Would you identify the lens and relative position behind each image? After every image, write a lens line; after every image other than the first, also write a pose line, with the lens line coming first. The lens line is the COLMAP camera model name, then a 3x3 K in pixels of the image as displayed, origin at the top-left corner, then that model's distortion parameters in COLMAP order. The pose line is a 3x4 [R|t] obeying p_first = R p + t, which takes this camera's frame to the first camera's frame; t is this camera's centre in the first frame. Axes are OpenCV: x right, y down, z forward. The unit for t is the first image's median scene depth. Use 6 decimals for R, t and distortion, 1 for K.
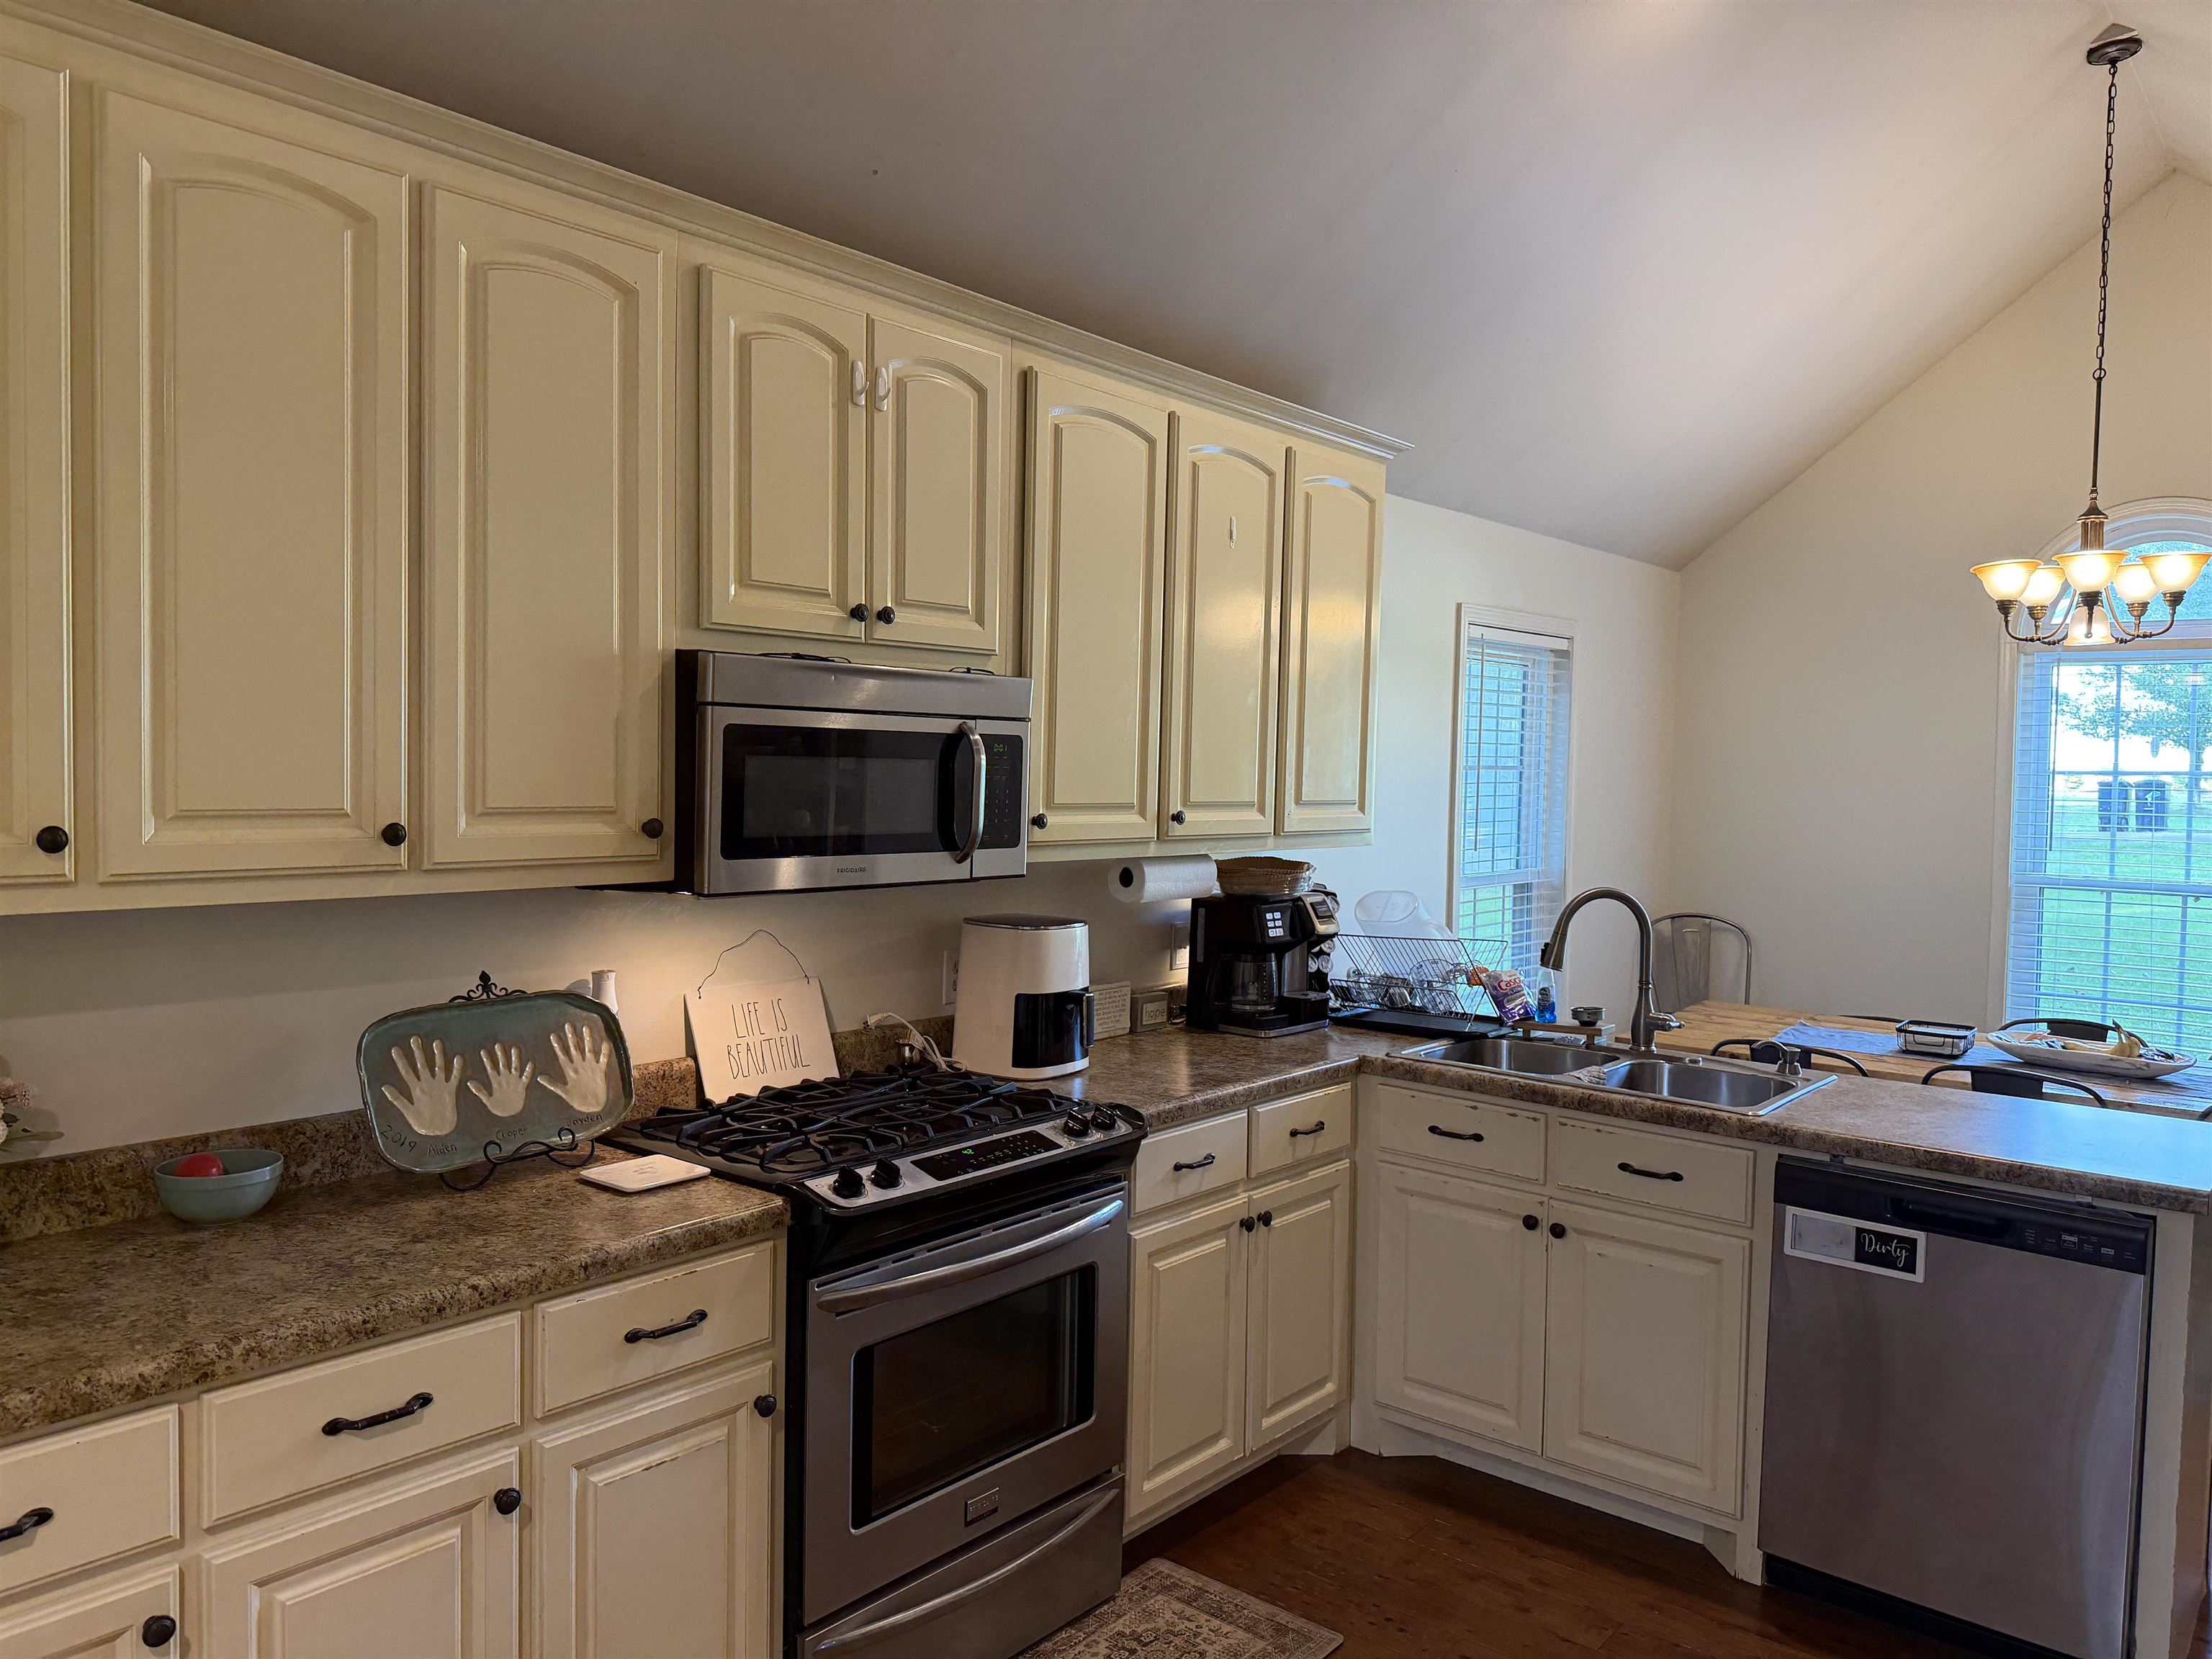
lens RADIAL K [[1548.2, 0, 1106.0], [0, 1548.2, 829.5], [0, 0, 1]] dist [0.125429, -0.185298]
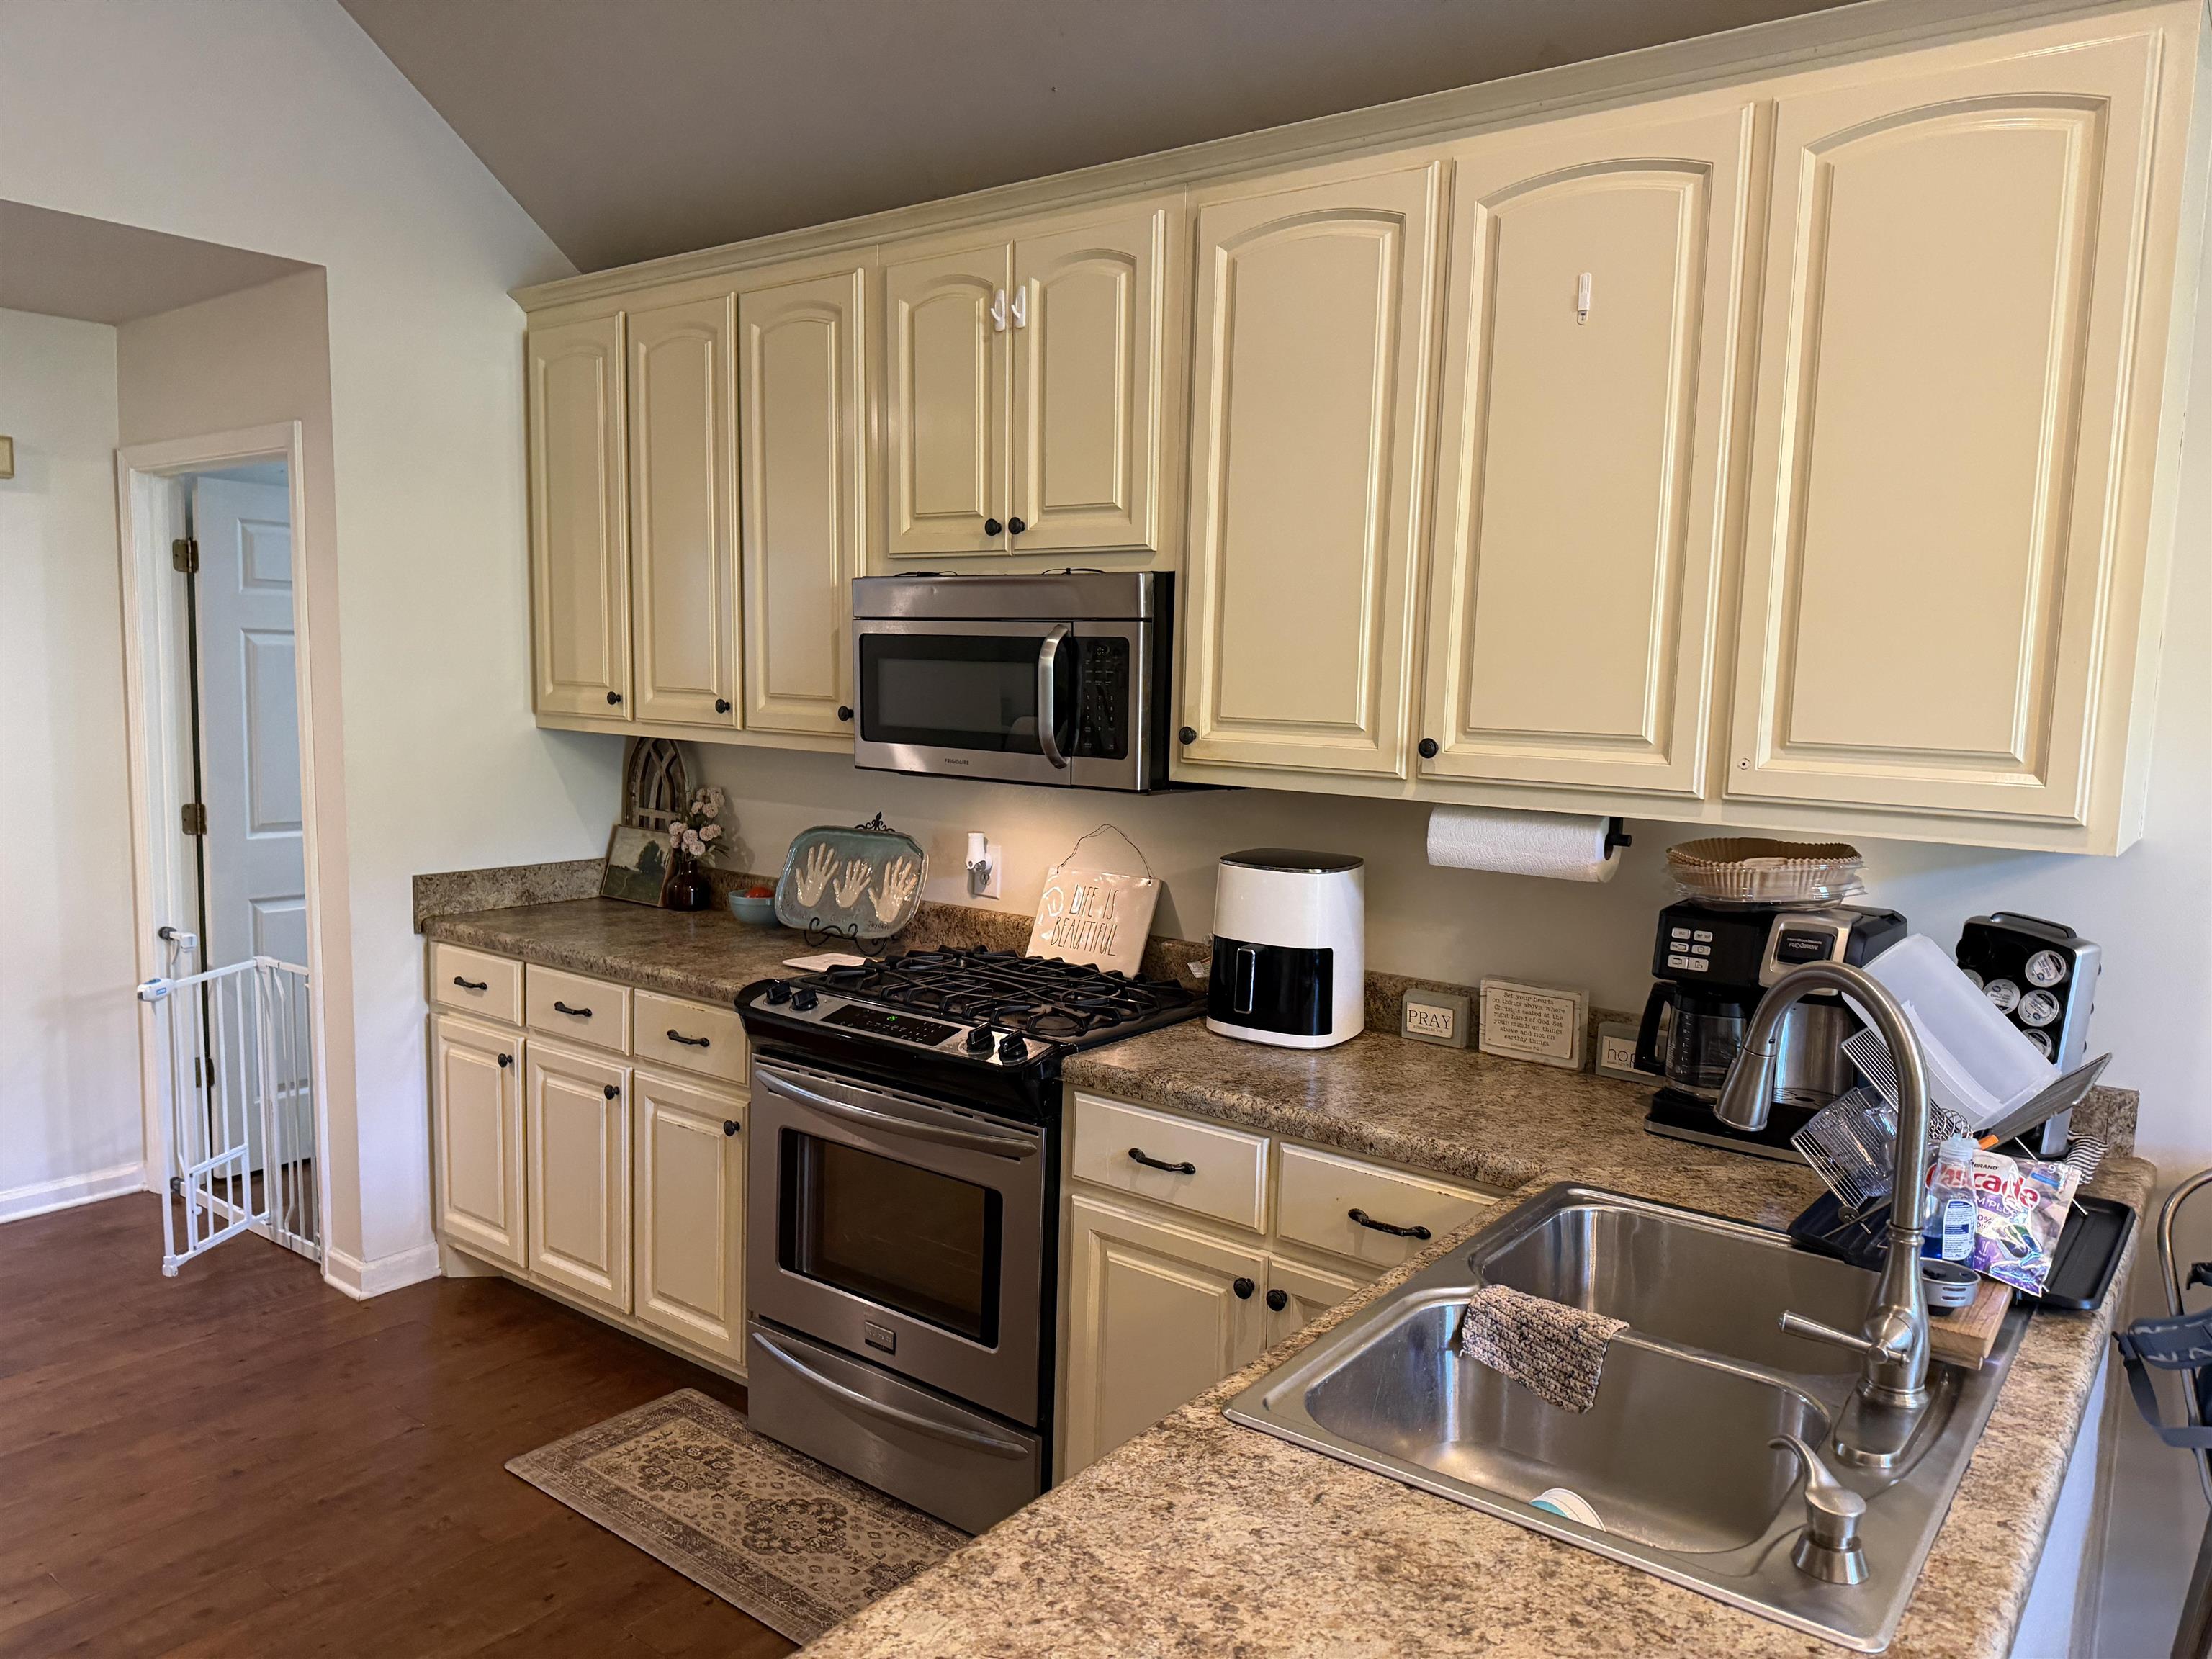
lens RADIAL K [[1548.2, 0, 1106.0], [0, 1548.2, 829.5], [0, 0, 1]] dist [0.125429, -0.185298]
pose [[0.048731, 0.090324, -0.994719, 0.837405], [-0.064807, 0.994090, 0.087092, -0.025680], [0.996707, 0.060220, 0.054297, 0.911062]]
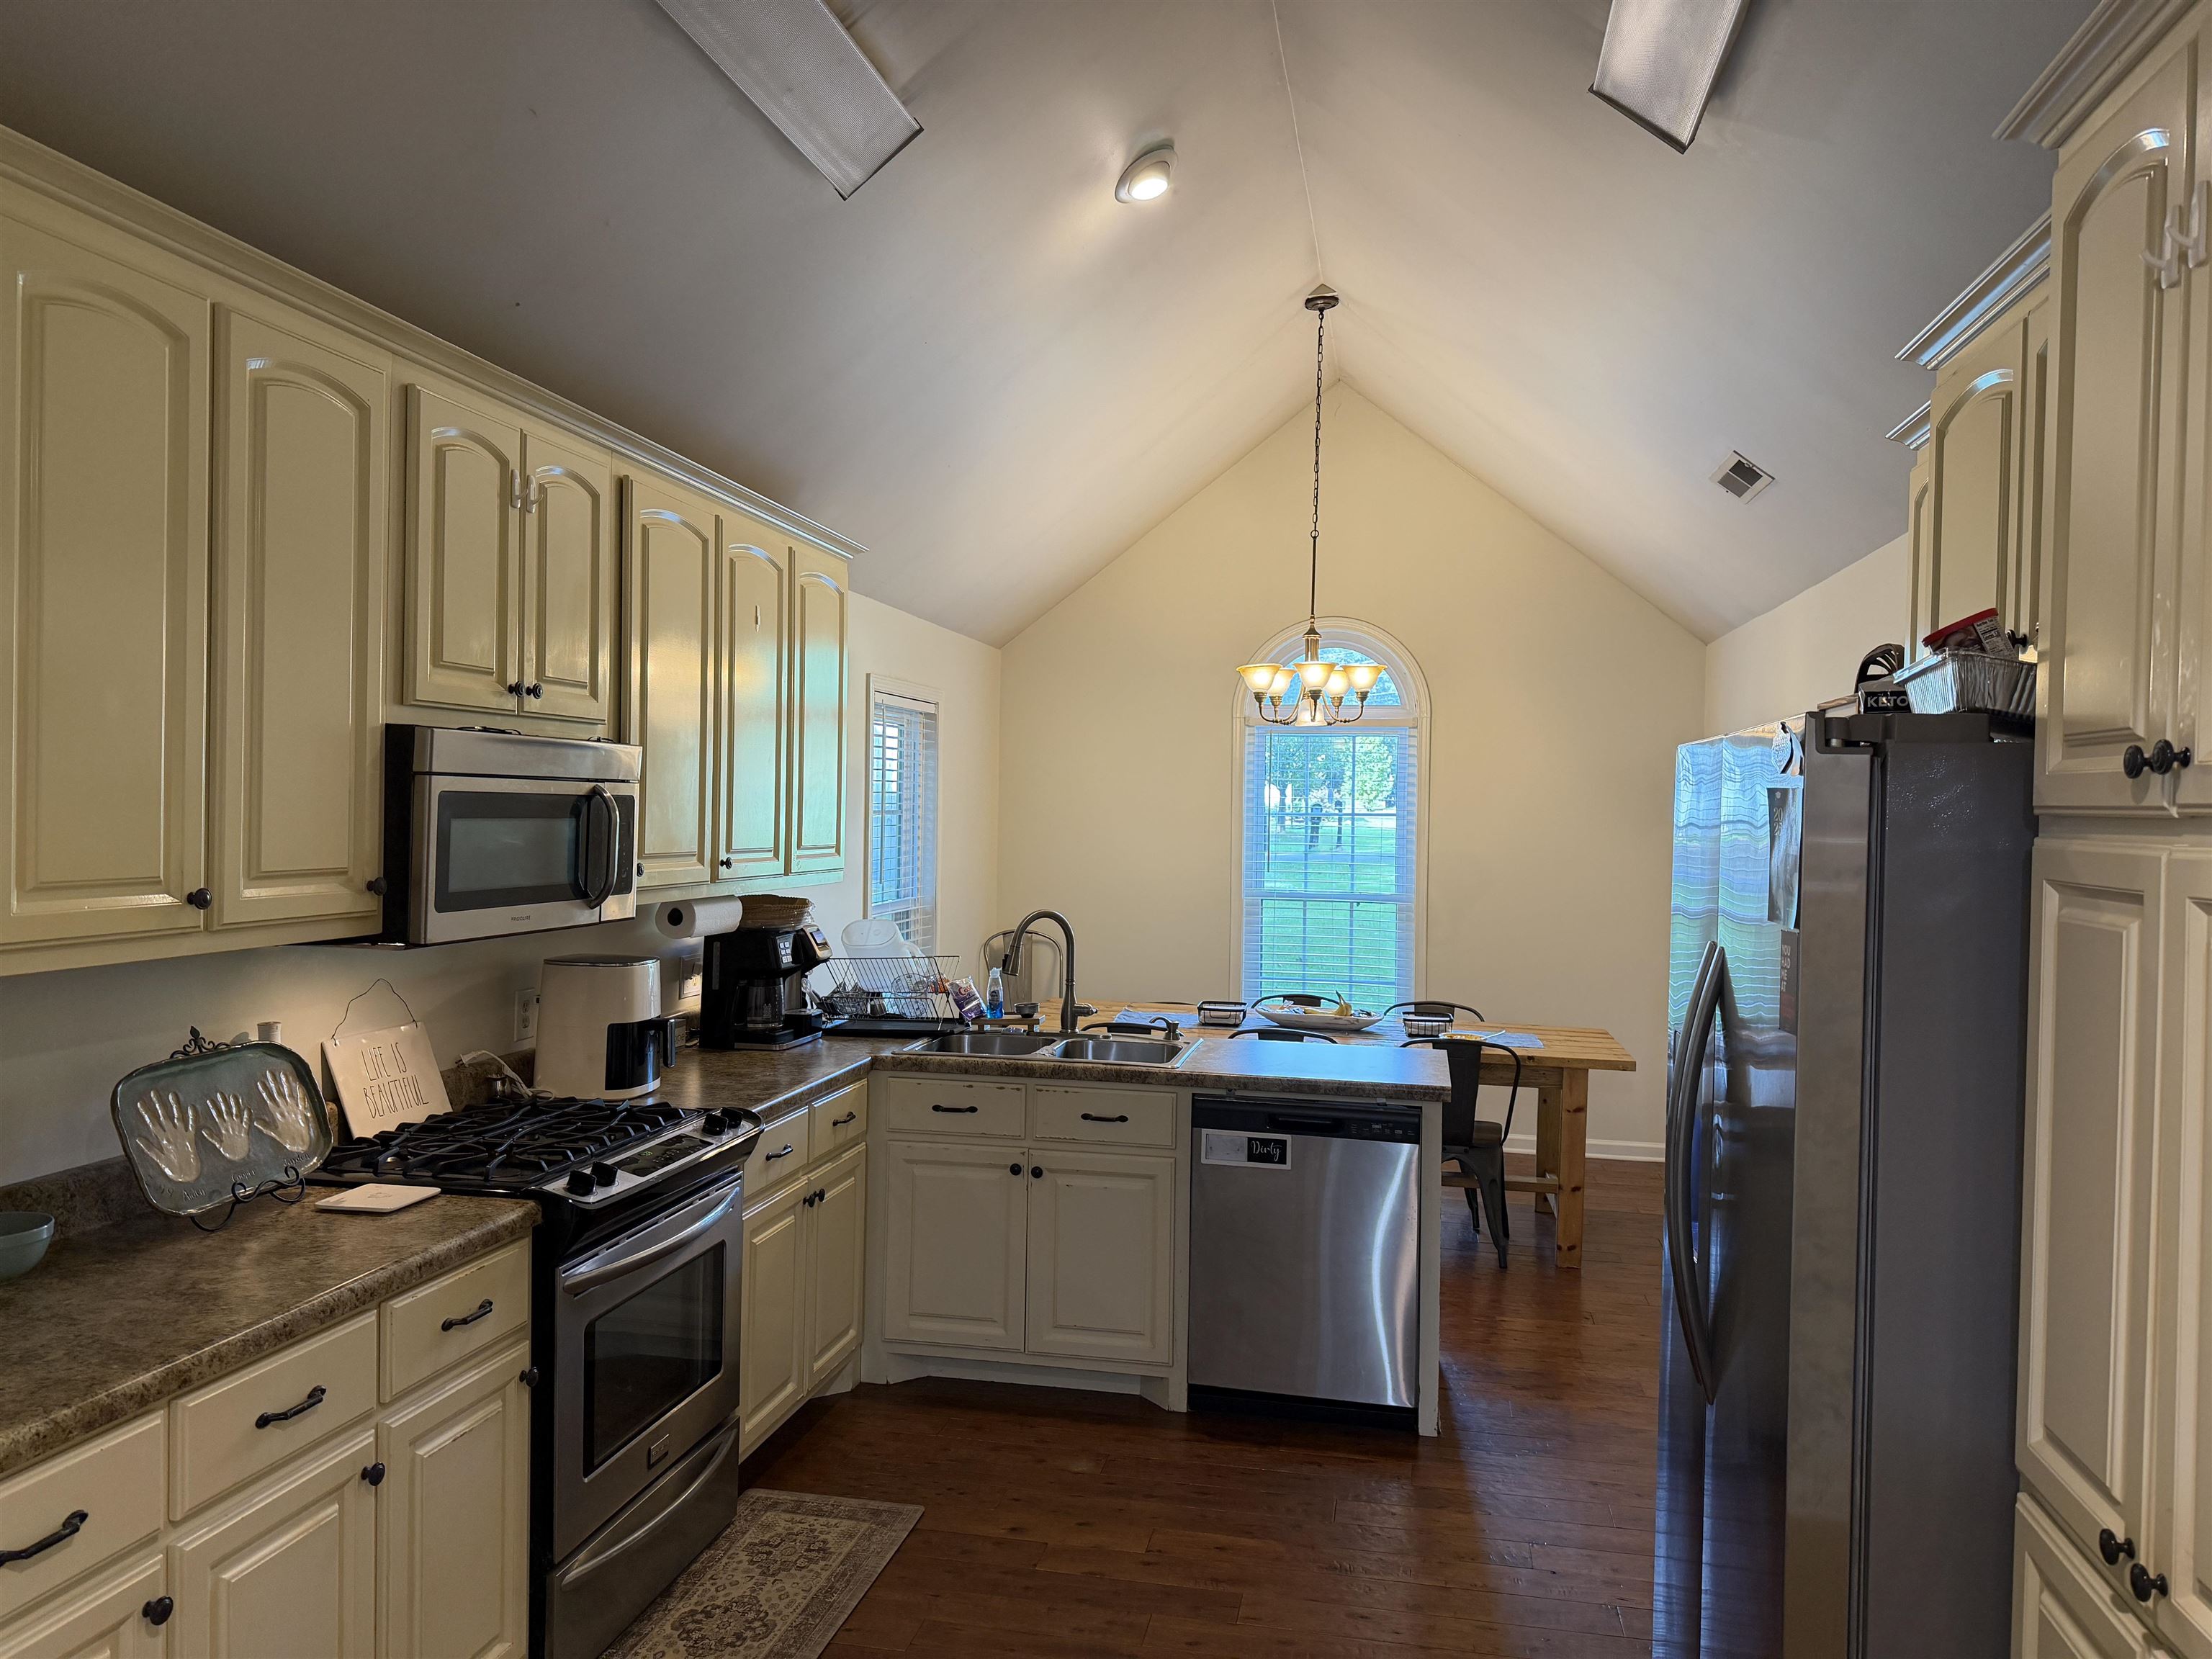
lens RADIAL K [[1548.2, 0, 1106.0], [0, 1548.2, 829.5], [0, 0, 1]] dist [0.125429, -0.185298]
pose [[0.875949, -0.010664, 0.482286, -0.297893], [0.020200, 0.999690, -0.014583, -0.011204], [-0.481981, 0.022516, 0.875893, -0.178074]]
